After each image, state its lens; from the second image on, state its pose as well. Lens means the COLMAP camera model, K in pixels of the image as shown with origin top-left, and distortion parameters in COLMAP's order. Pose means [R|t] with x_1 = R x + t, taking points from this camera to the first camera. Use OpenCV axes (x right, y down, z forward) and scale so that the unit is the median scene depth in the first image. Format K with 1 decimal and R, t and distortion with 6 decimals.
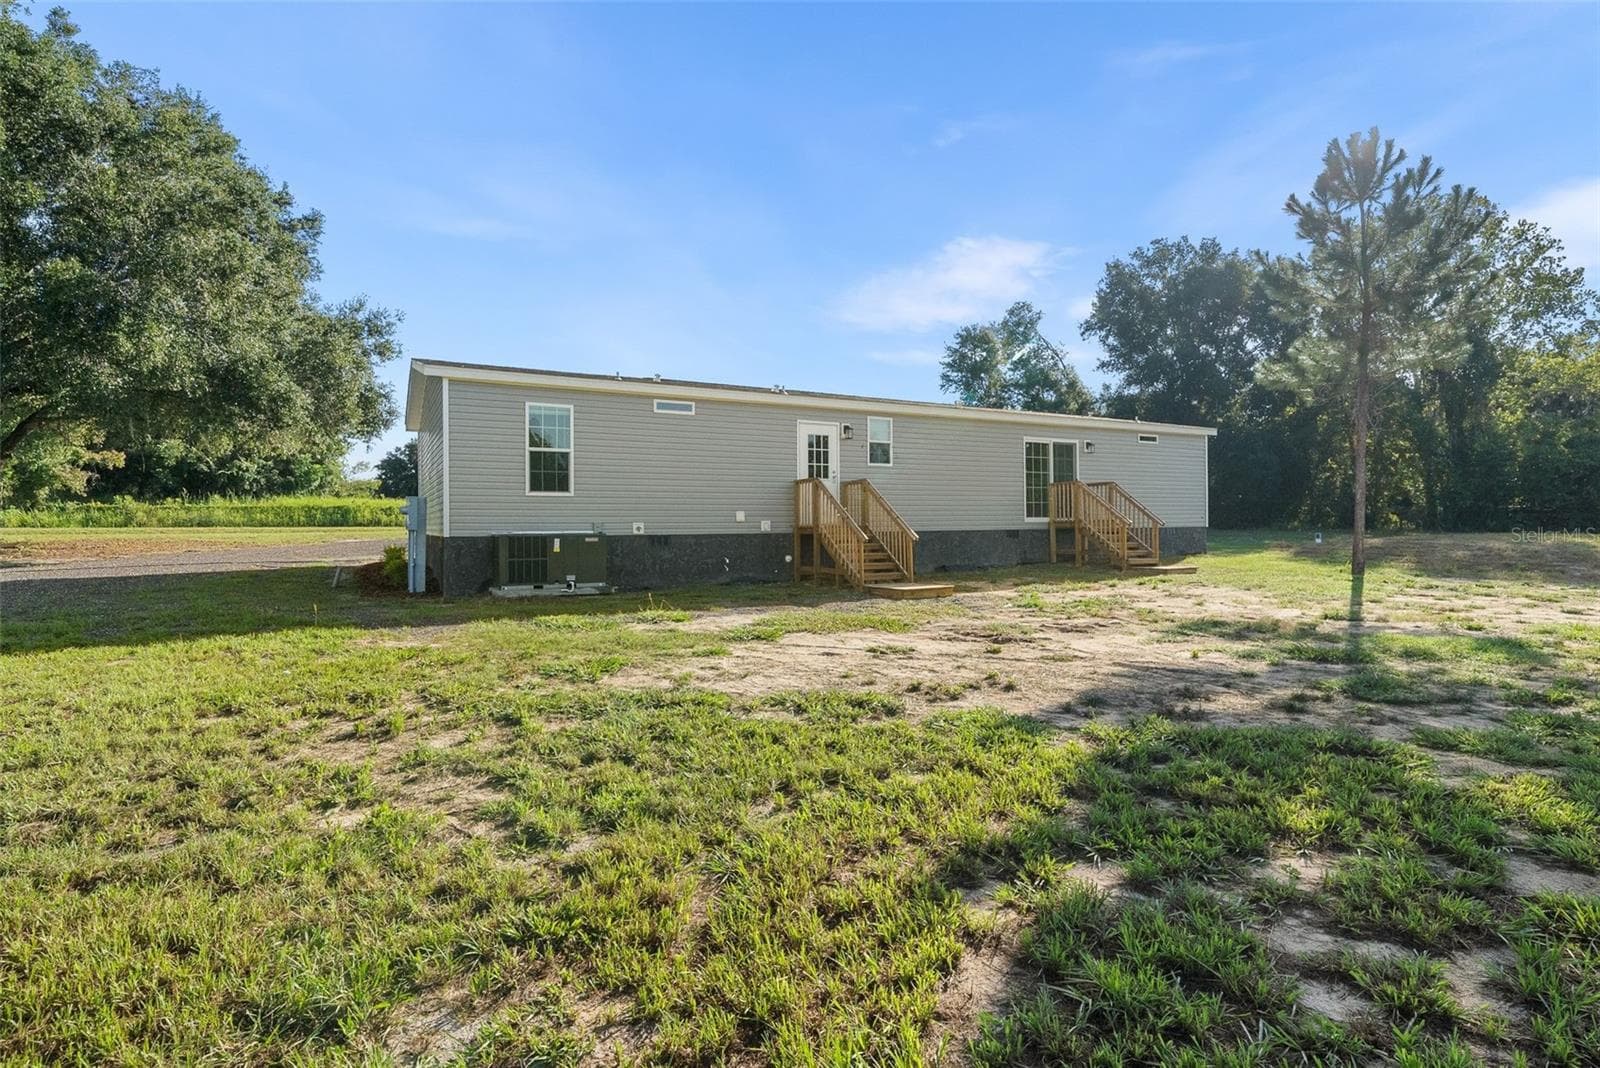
lens RADIAL K [[642.4, 0, 835.5], [0, 642.4, 532.2], [0, 0, 1]] dist [-0.000347, 0.000034]
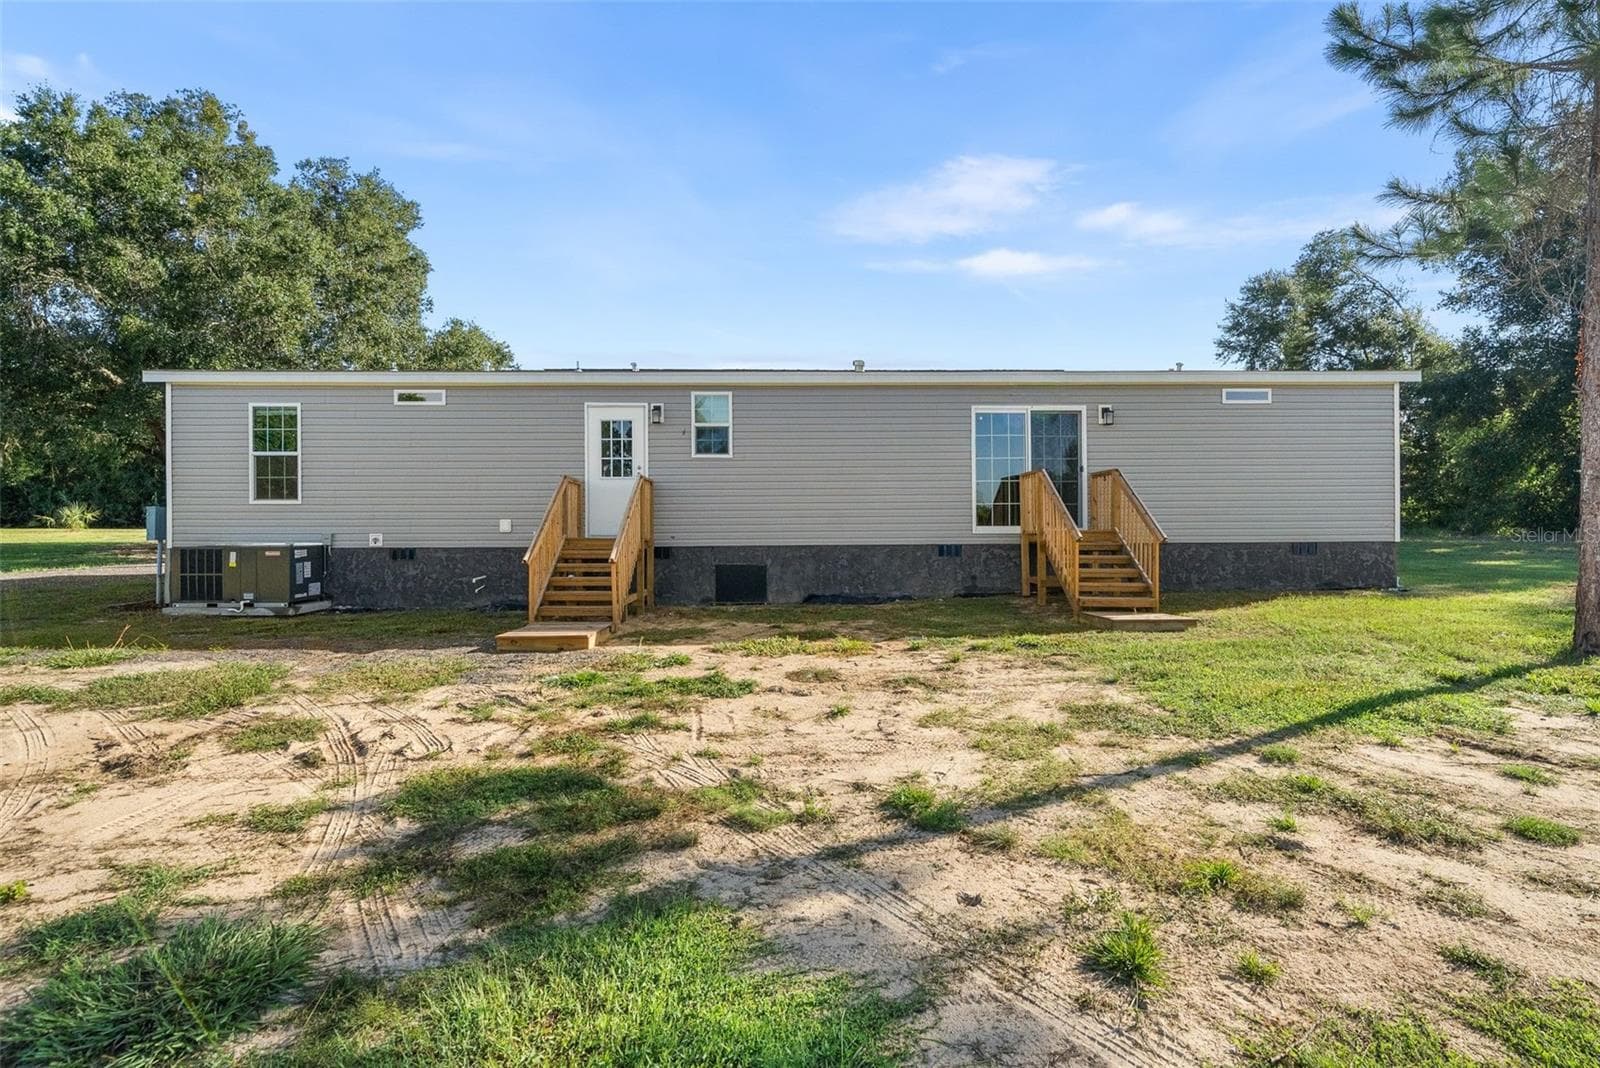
lens RADIAL K [[676.0, 0, 800.0], [0, 676.0, 534.0], [0, 0, 1]] dist [-0.001696, -0.000044]
pose [[0.913433, 0.007745, -0.406916, 0.494295], [-0.008488, 0.999964, -0.000019, -0.016040], [0.406901, 0.003472, 0.913466, 0.337133]]
